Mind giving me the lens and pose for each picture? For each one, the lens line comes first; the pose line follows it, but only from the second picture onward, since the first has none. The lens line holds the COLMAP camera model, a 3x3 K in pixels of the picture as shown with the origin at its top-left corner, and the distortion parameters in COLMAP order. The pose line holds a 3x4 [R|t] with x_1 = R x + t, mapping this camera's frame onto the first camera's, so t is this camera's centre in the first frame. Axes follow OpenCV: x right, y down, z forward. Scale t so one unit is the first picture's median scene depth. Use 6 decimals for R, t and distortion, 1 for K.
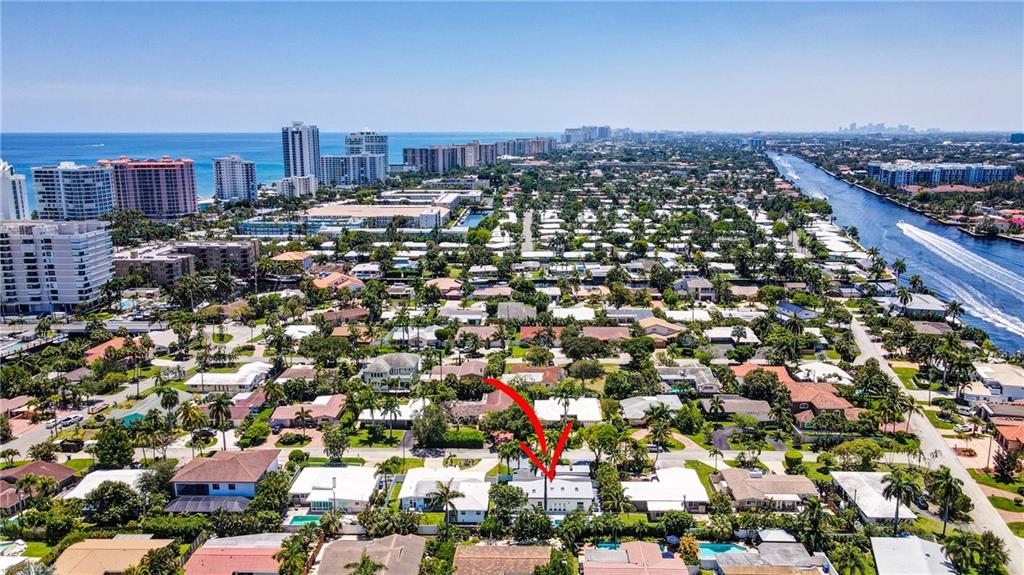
lens RADIAL K [[742.3, 0, 511.1], [0, 742.3, 284.5], [0, 0, 1]] dist [0.004161, 0.008133]
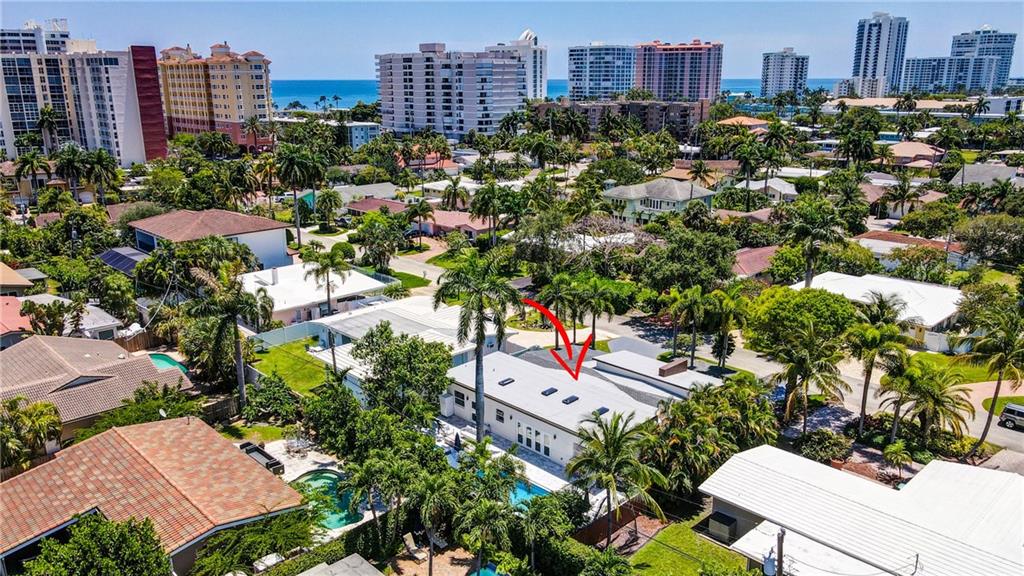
lens RADIAL K [[742.3, 0, 511.0], [0, 742.3, 294.6], [0, 0, 1]] dist [0.004161, 0.008133]
pose [[0.710343, 0.198181, -0.675379, 0.136681], [-0.136825, 0.980118, 0.143695, 0.084993], [0.690428, -0.009664, 0.723336, 0.341849]]
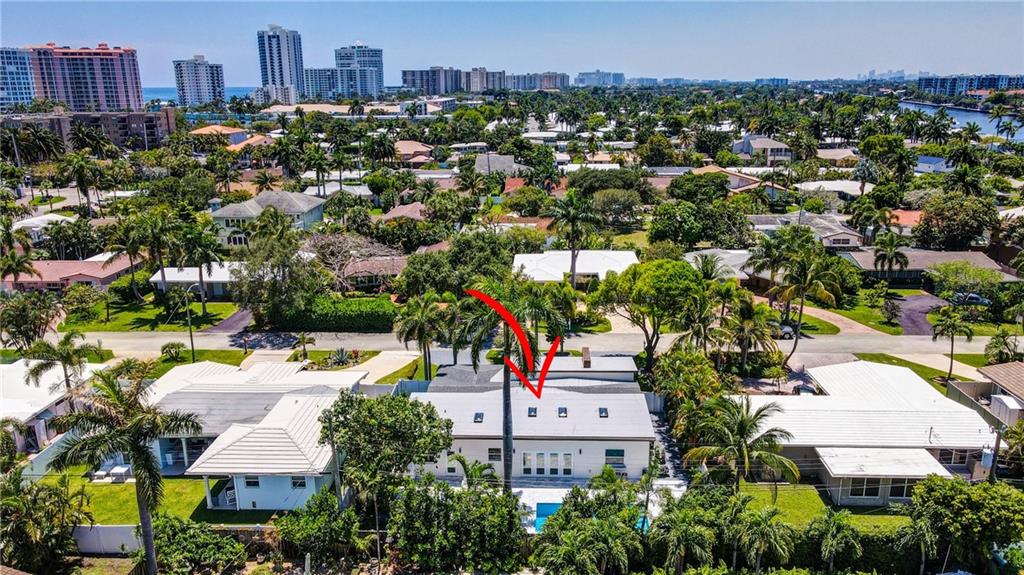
lens RADIAL K [[742.3, 0, 514.8], [0, 742.3, 284.4], [0, 0, 1]] dist [0.004161, 0.008133]
pose [[0.999925, -0.000754, -0.012236, 0.024713], [0.001574, 0.997740, 0.067181, 0.092541], [0.012157, -0.067195, 0.997666, 0.316330]]
